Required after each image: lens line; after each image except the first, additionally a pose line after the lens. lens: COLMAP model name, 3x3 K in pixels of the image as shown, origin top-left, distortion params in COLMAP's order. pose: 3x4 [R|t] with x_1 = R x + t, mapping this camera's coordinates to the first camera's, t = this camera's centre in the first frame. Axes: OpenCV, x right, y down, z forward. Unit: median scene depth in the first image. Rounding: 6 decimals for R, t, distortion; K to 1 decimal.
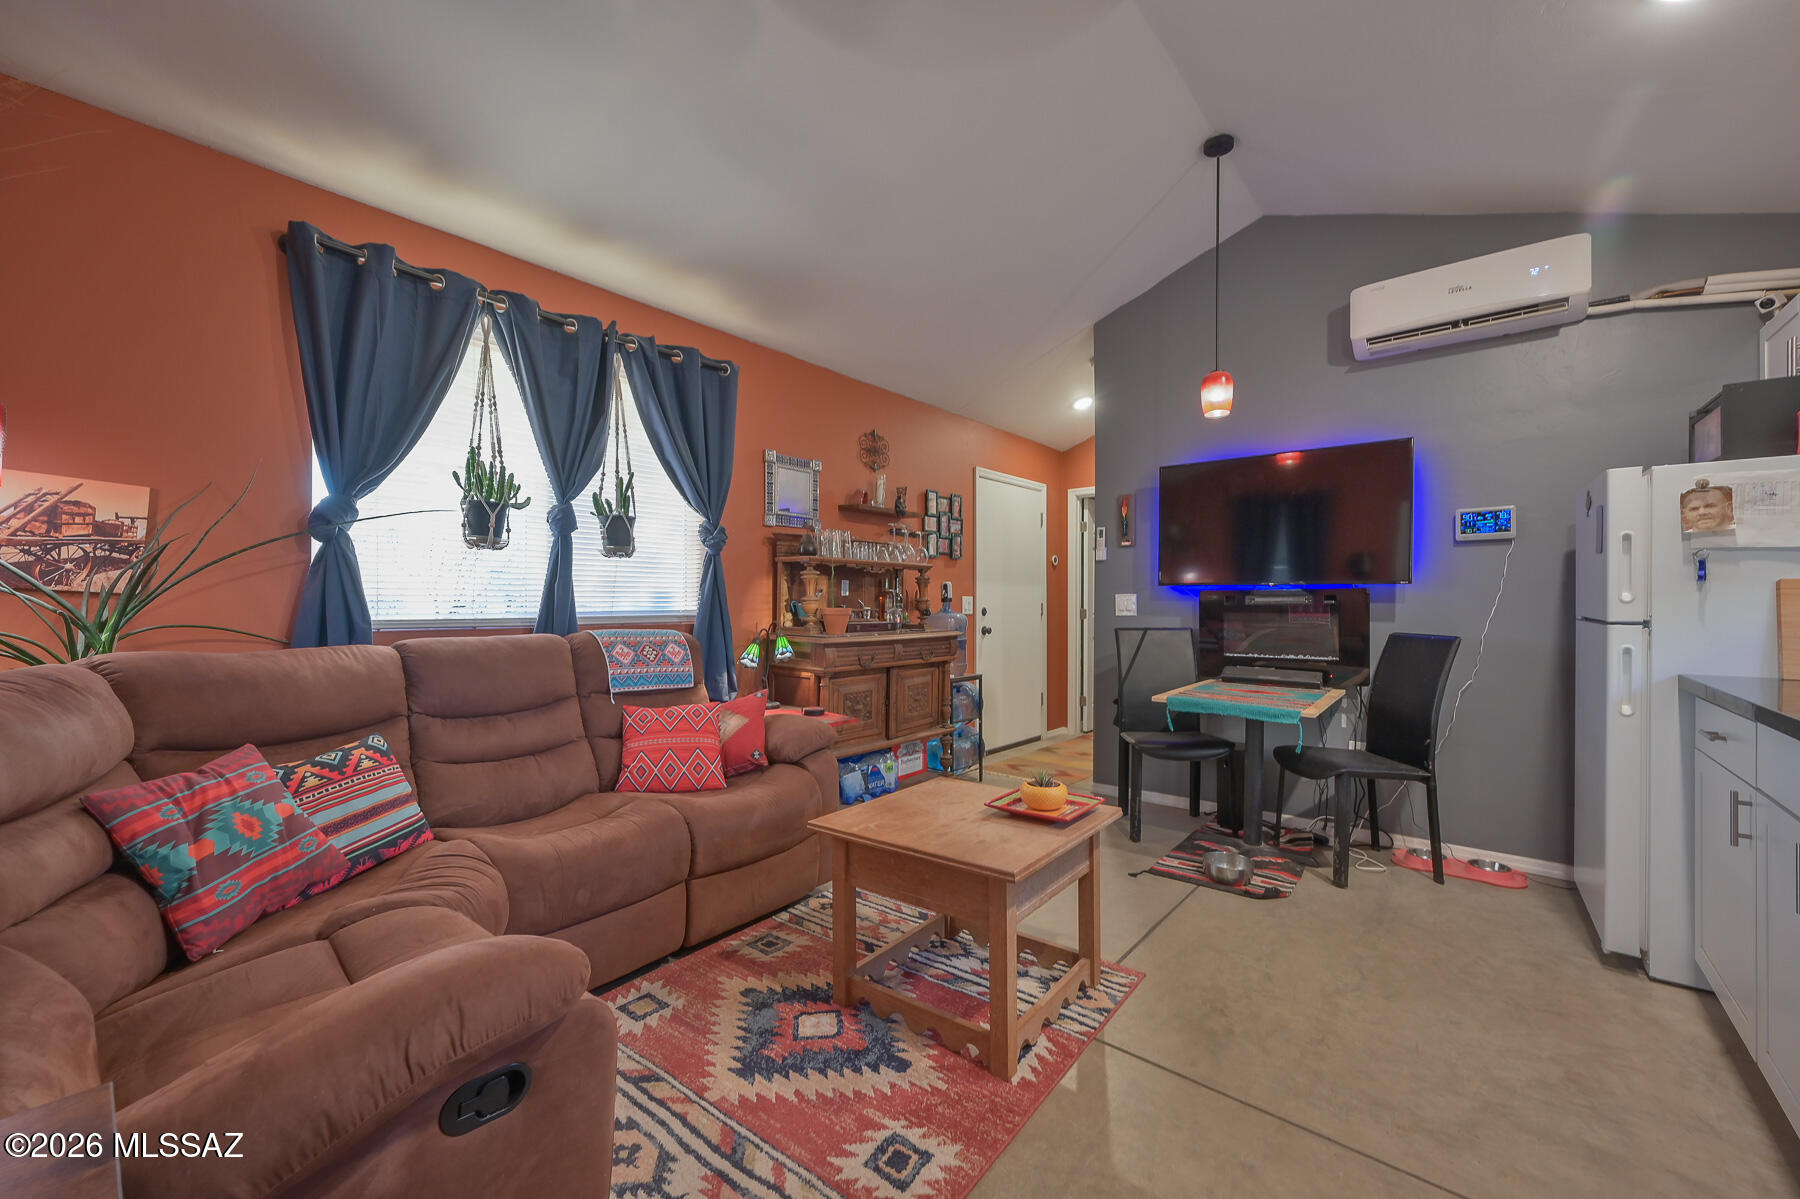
lens RADIAL K [[708.3, 0, 908.3], [0, 708.3, 601.7], [0, 0, 1]] dist [-0.000070, 0.000020]
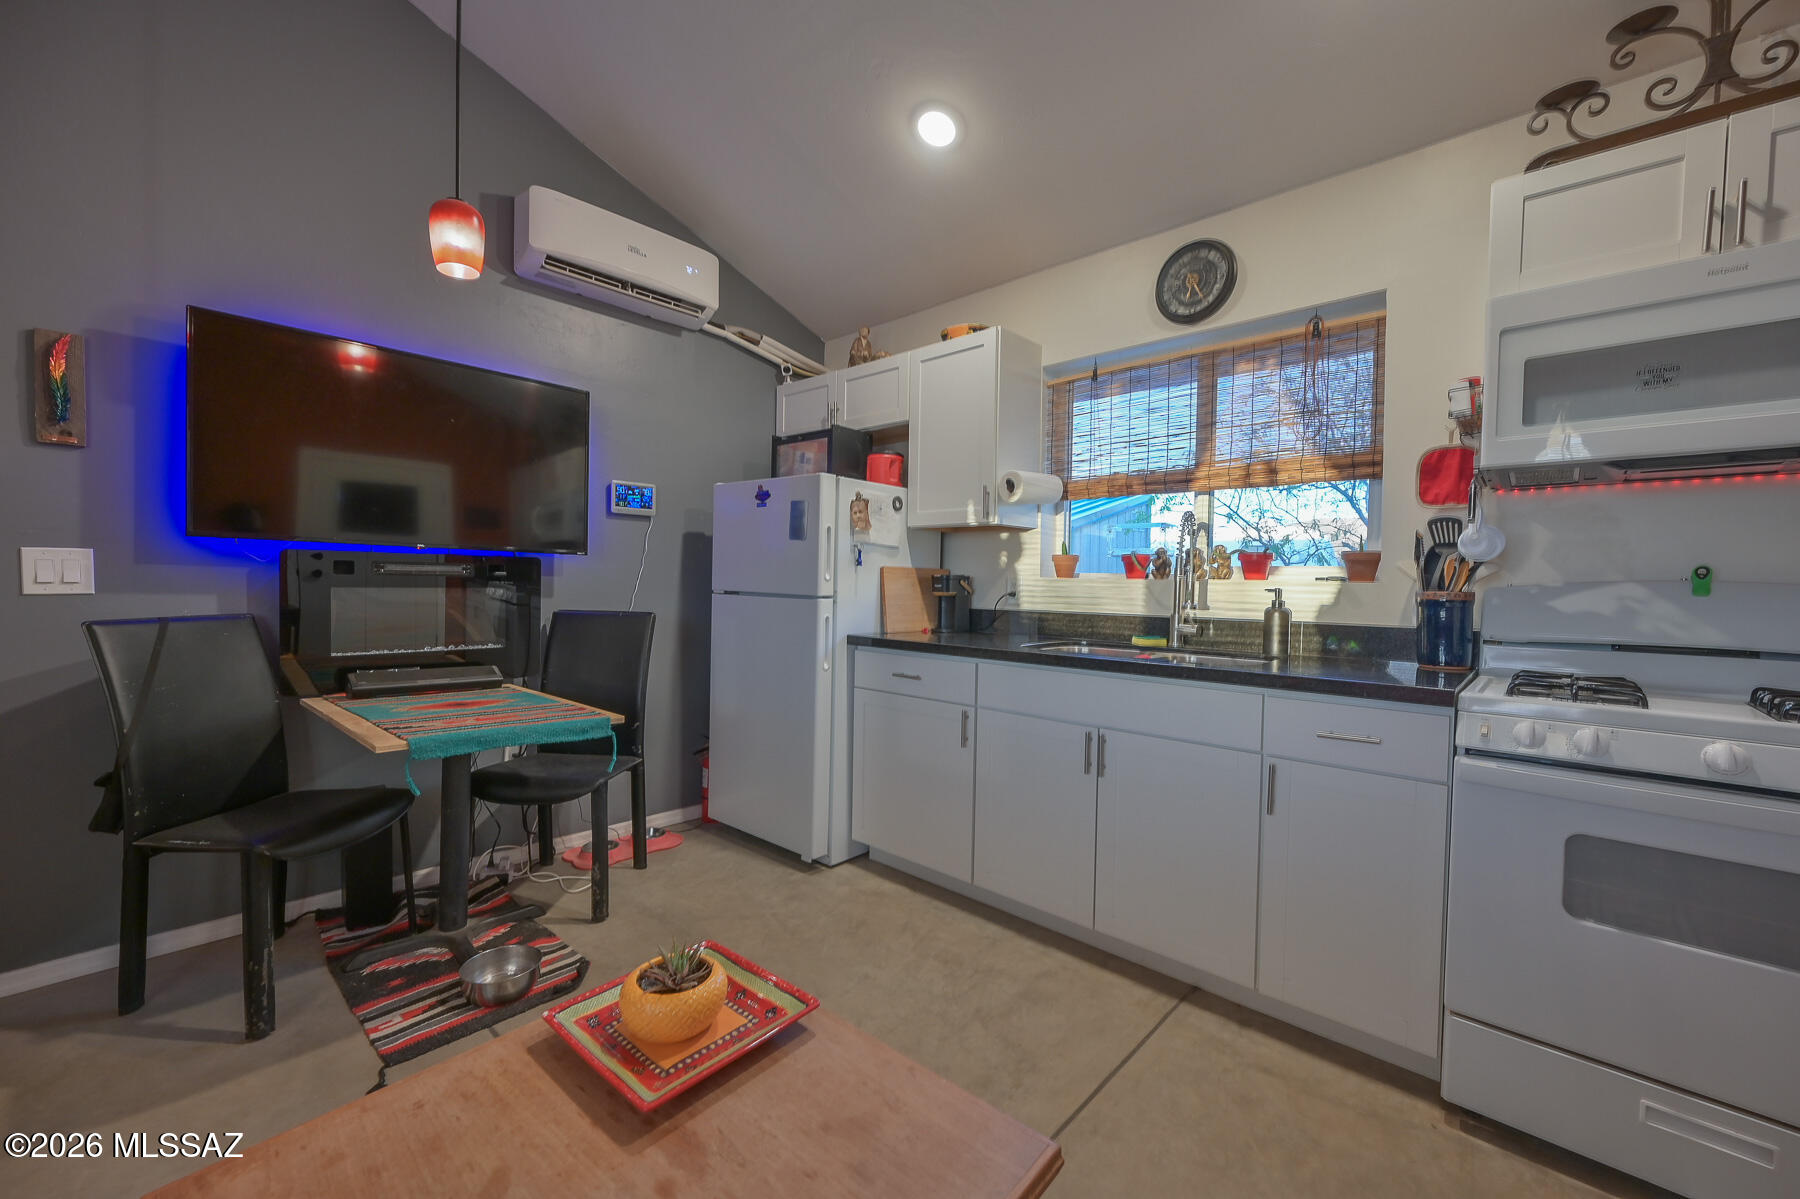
lens RADIAL K [[708.3, 0, 902.5], [0, 708.3, 601.4], [0, 0, 1]] dist [-0.000070, 0.000020]
pose [[0.054004, -0.027036, 0.998175, -0.182637], [-0.022088, 0.999356, 0.028263, -0.001047], [-0.998296, -0.023574, 0.053372, 0.600430]]
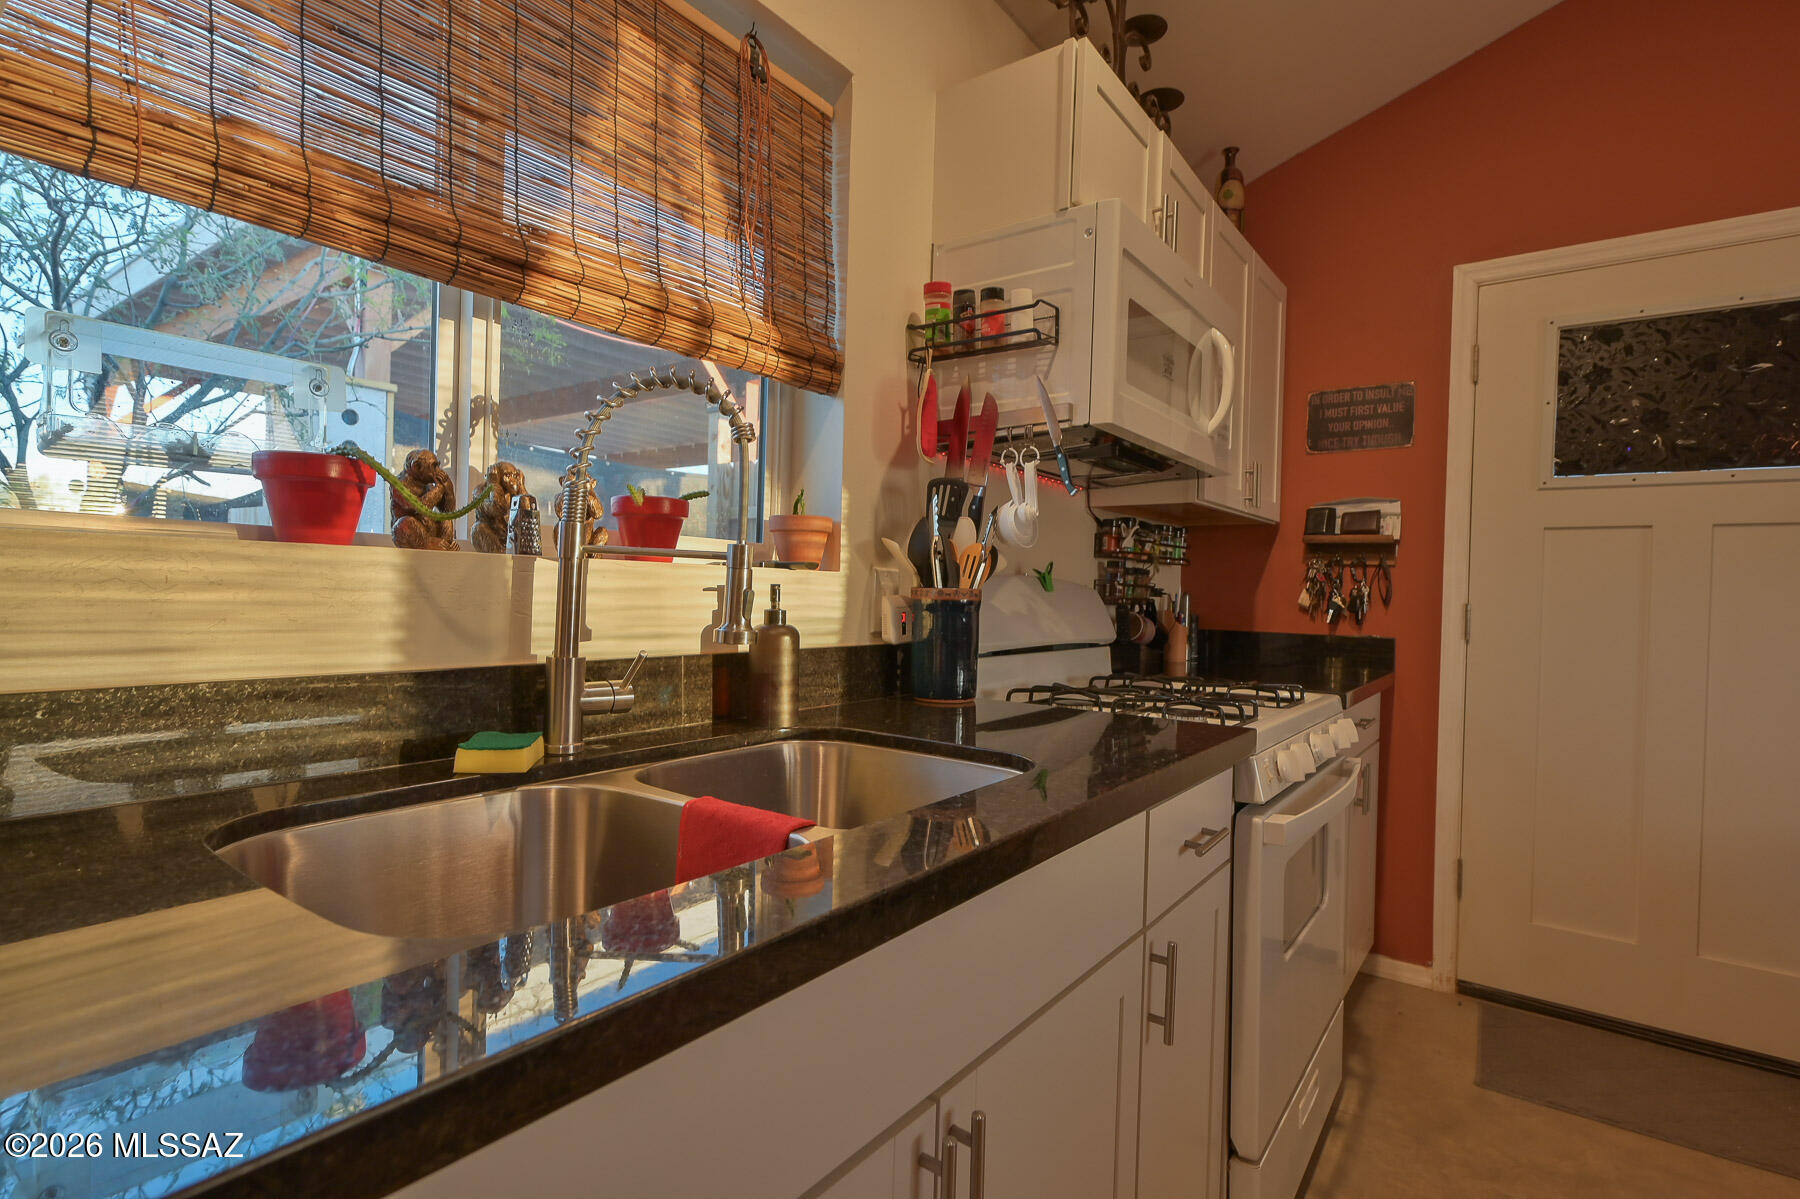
lens RADIAL K [[849.4, 0, 894.8], [0, 849.4, 604.6], [0, 0, 1]] dist [0.000470, 0.000134]
pose [[-0.998719, -0.026318, -0.043226, 0.586177], [-0.026881, 0.999561, 0.012484, 0.001486], [0.042878, 0.013630, -0.998987, 0.670598]]
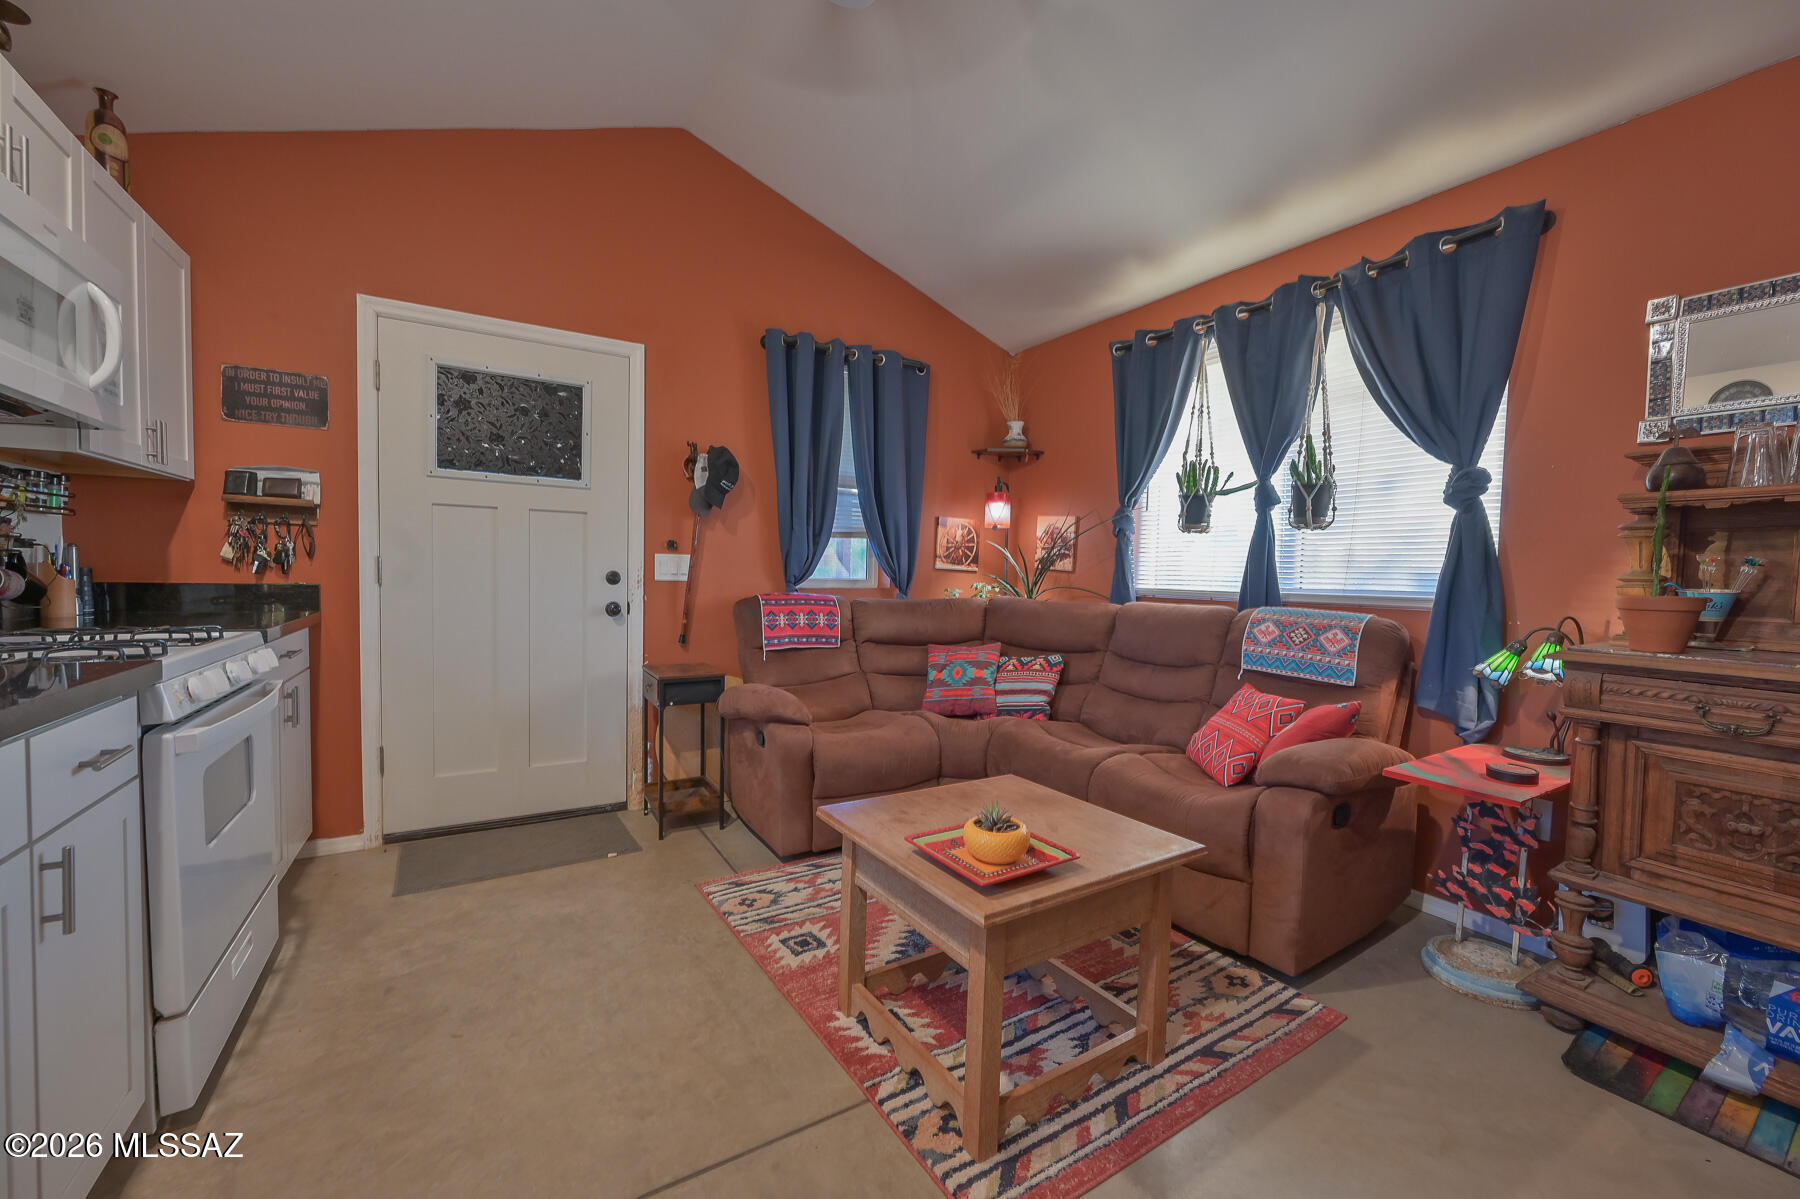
lens RADIAL K [[708.3, 0, 901.9], [0, 708.3, 602.3], [0, 0, 1]] dist [-0.000070, 0.000020]
pose [[-0.331734, 0.029993, -0.942896, 0.639632], [-0.020618, 0.999025, 0.039032, 0.005582], [0.943148, 0.032389, -0.330793, 0.820566]]
